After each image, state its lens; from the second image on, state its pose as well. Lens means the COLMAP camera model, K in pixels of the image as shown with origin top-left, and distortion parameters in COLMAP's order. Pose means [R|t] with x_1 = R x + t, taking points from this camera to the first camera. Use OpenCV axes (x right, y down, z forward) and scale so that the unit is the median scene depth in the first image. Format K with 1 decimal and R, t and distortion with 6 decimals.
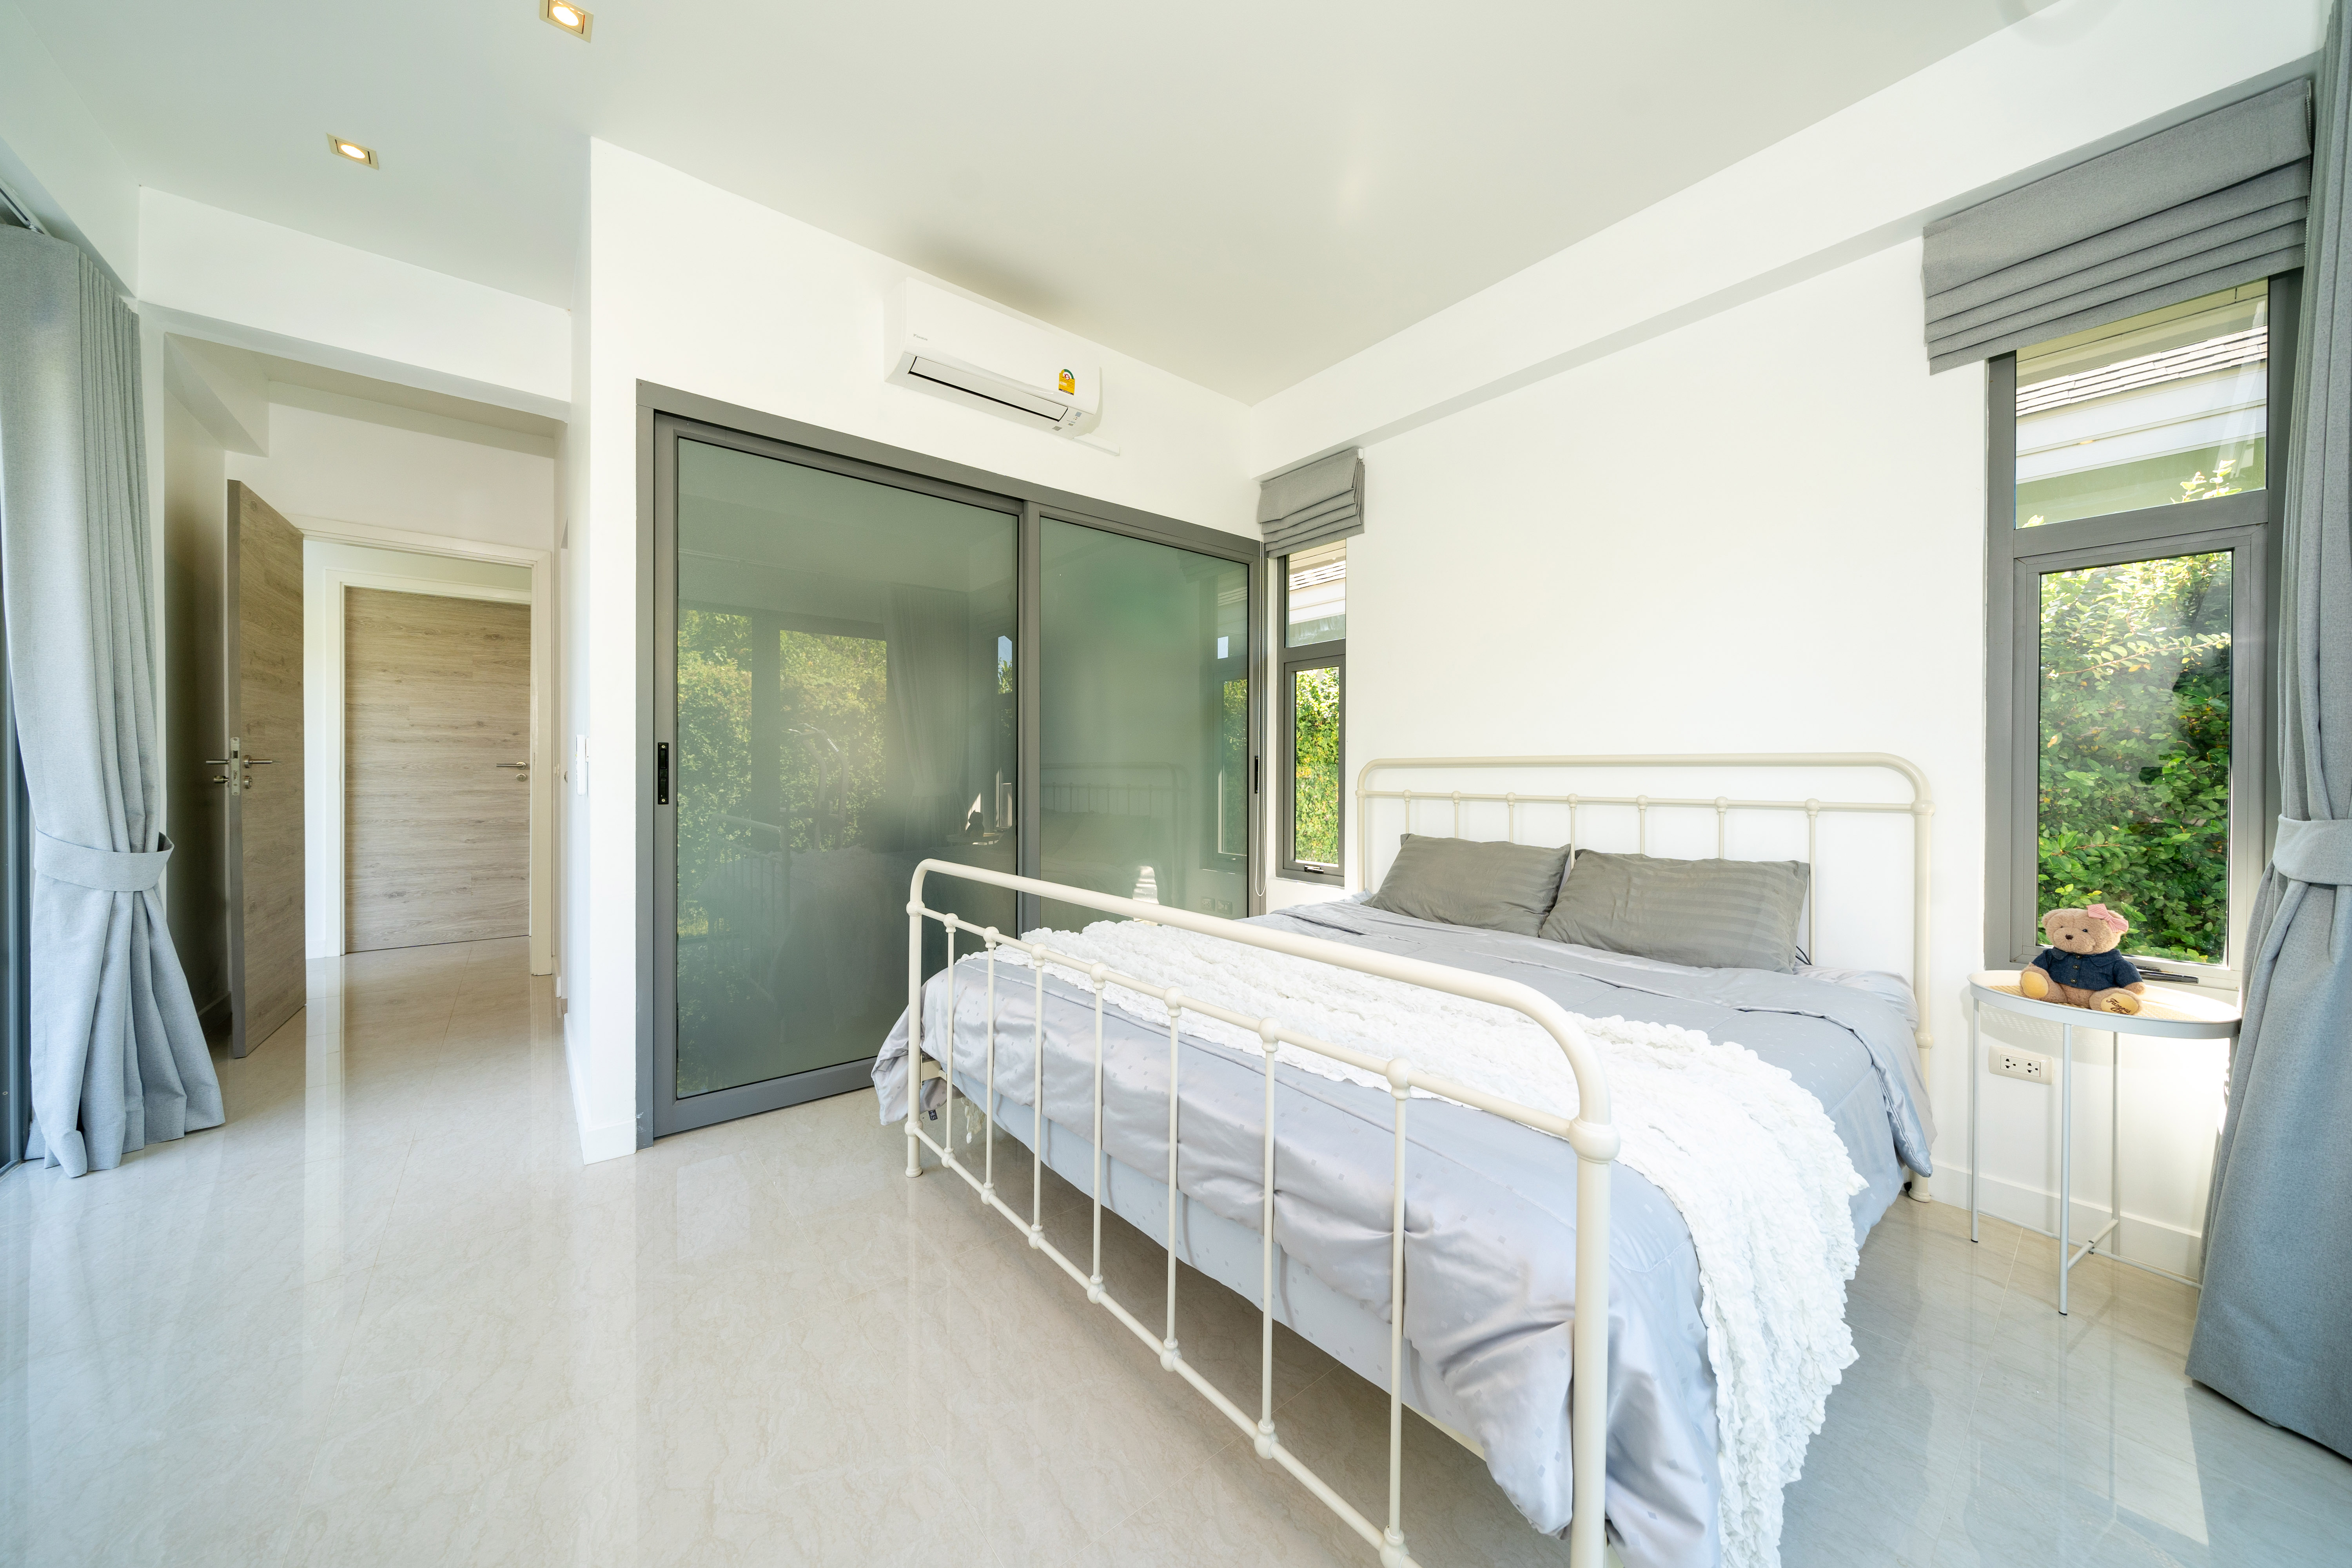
lens RADIAL K [[801.8, 0, 1191.5], [0, 801.8, 770.3], [0, 0, 1]] dist [-0.001262, -0.000055]
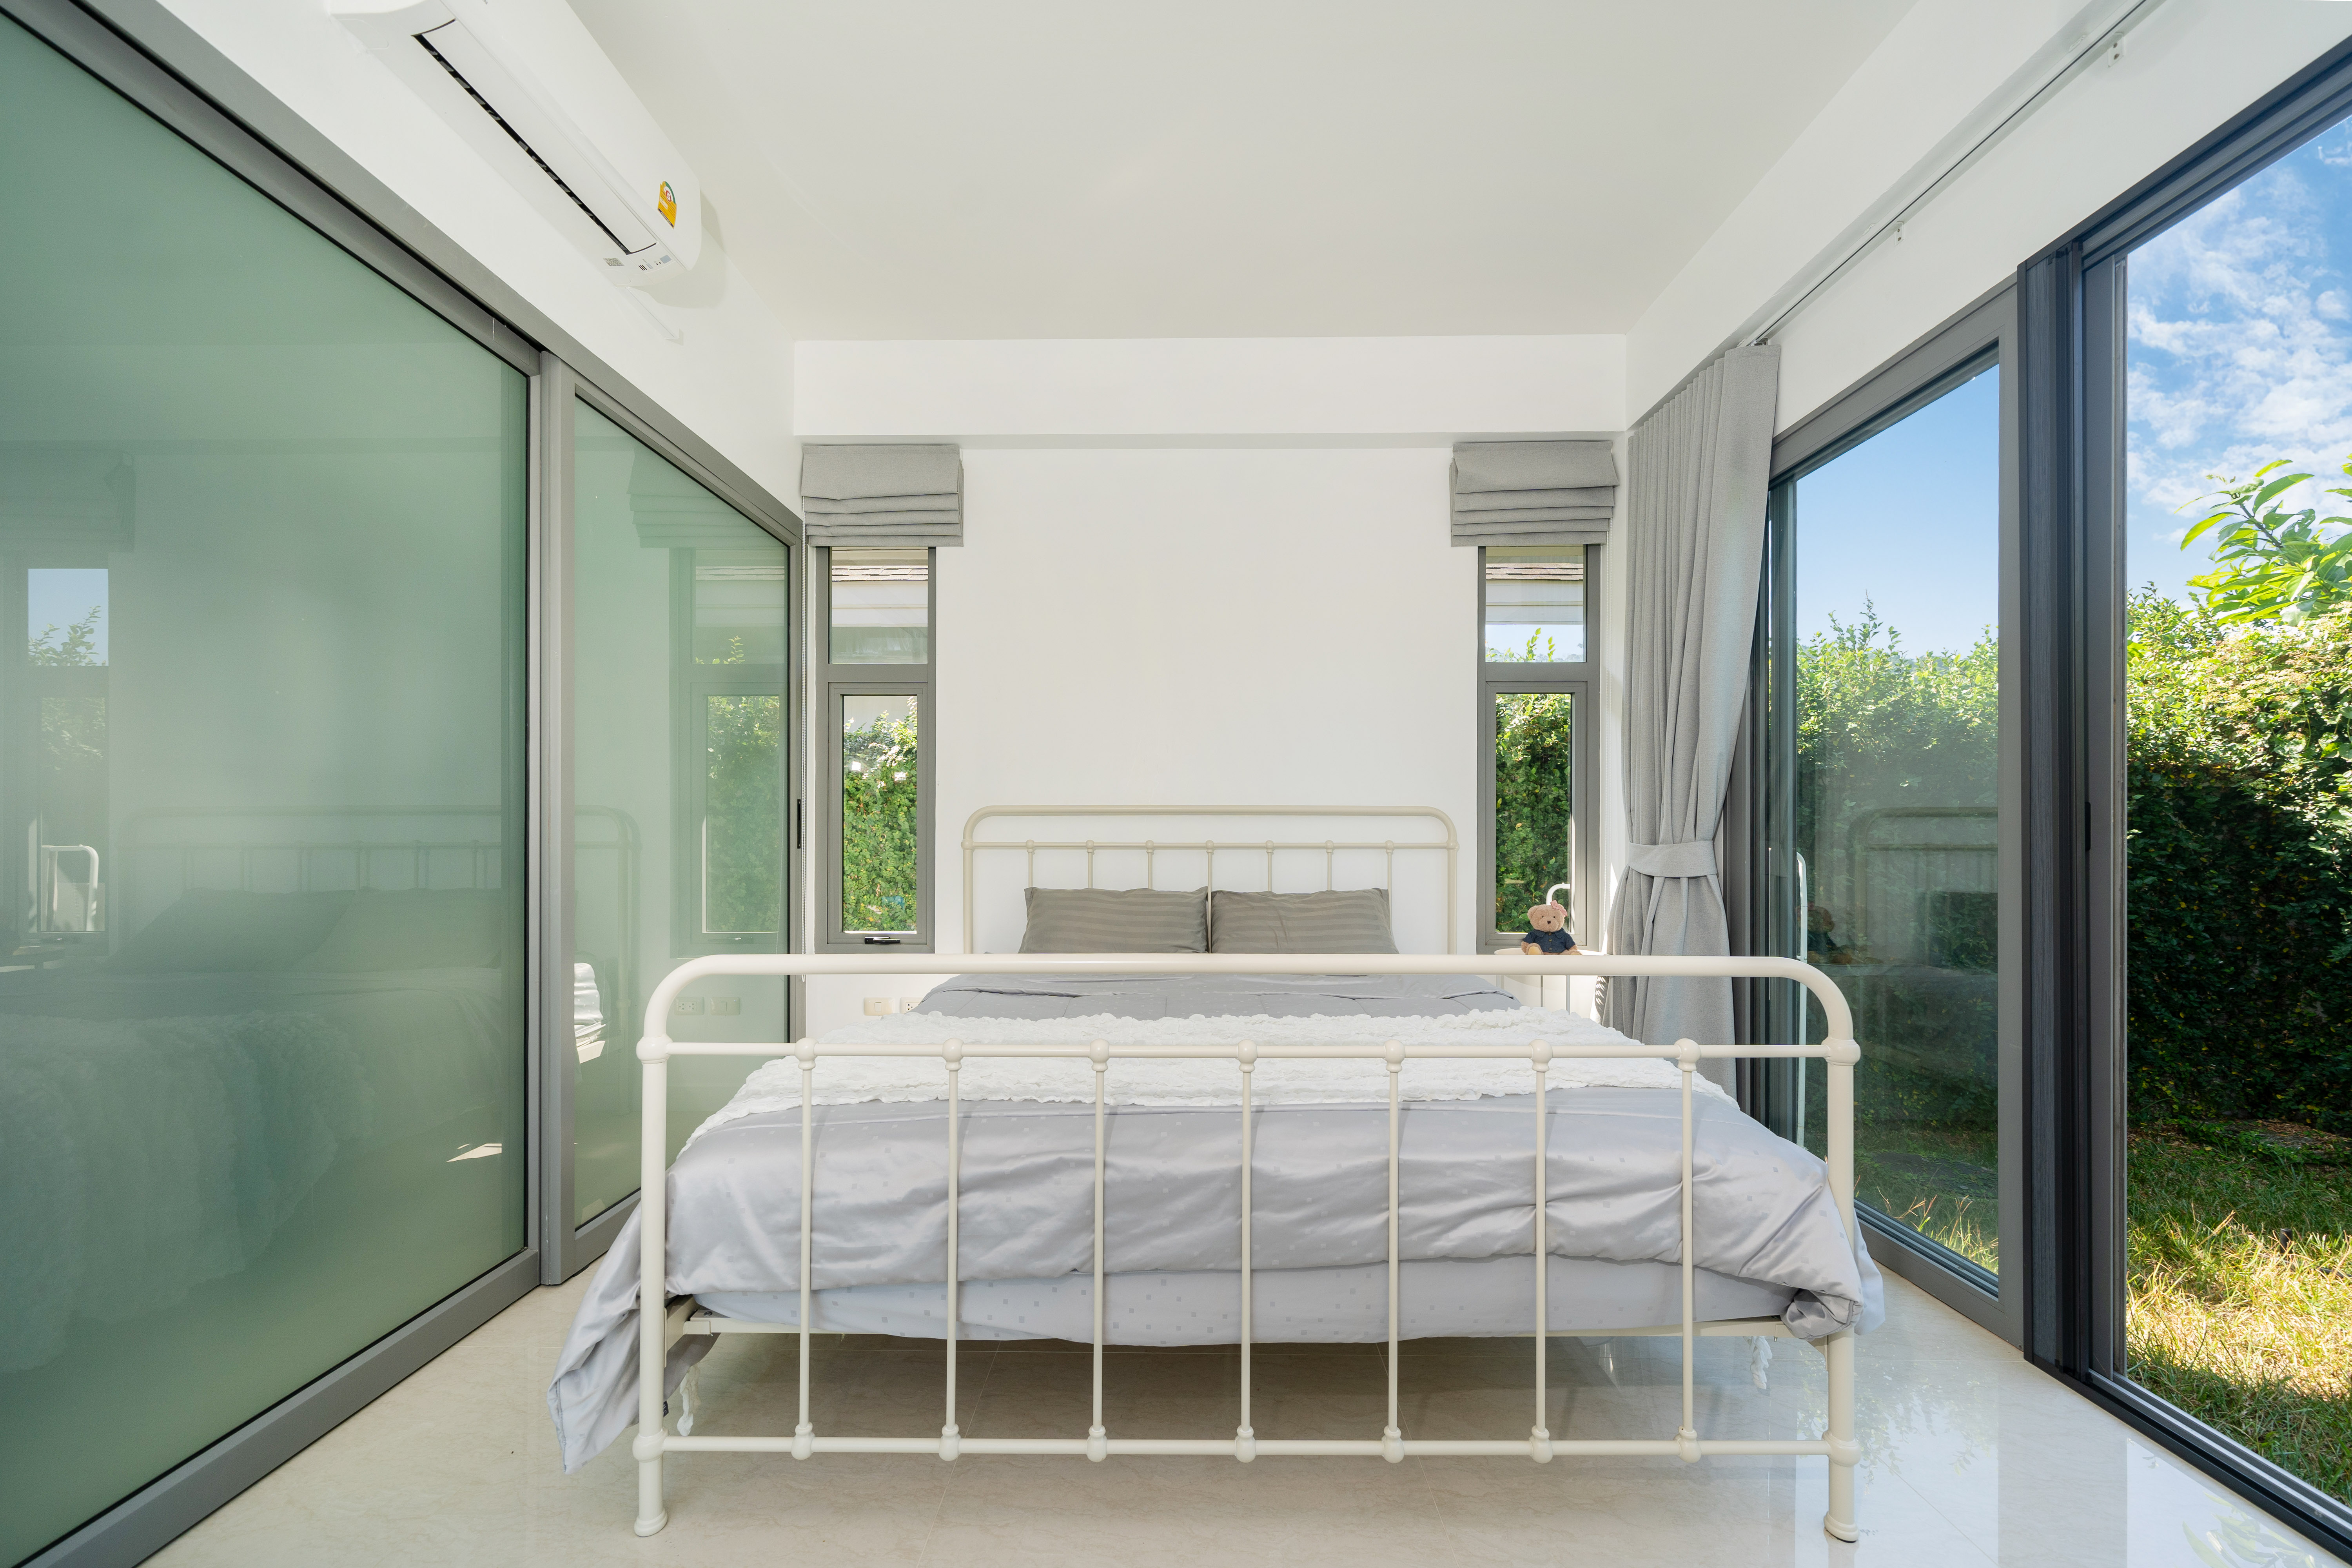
lens RADIAL K [[873.9, 0, 1169.6], [0, 873.9, 831.8], [0, 0, 1]] dist [-0.004367, -0.000178]
pose [[0.653786, 0.000233, 0.756679, -0.563523], [-0.001735, 0.999998, 0.001191, 0.020008], [-0.756677, -0.002092, 0.653785, 0.326757]]
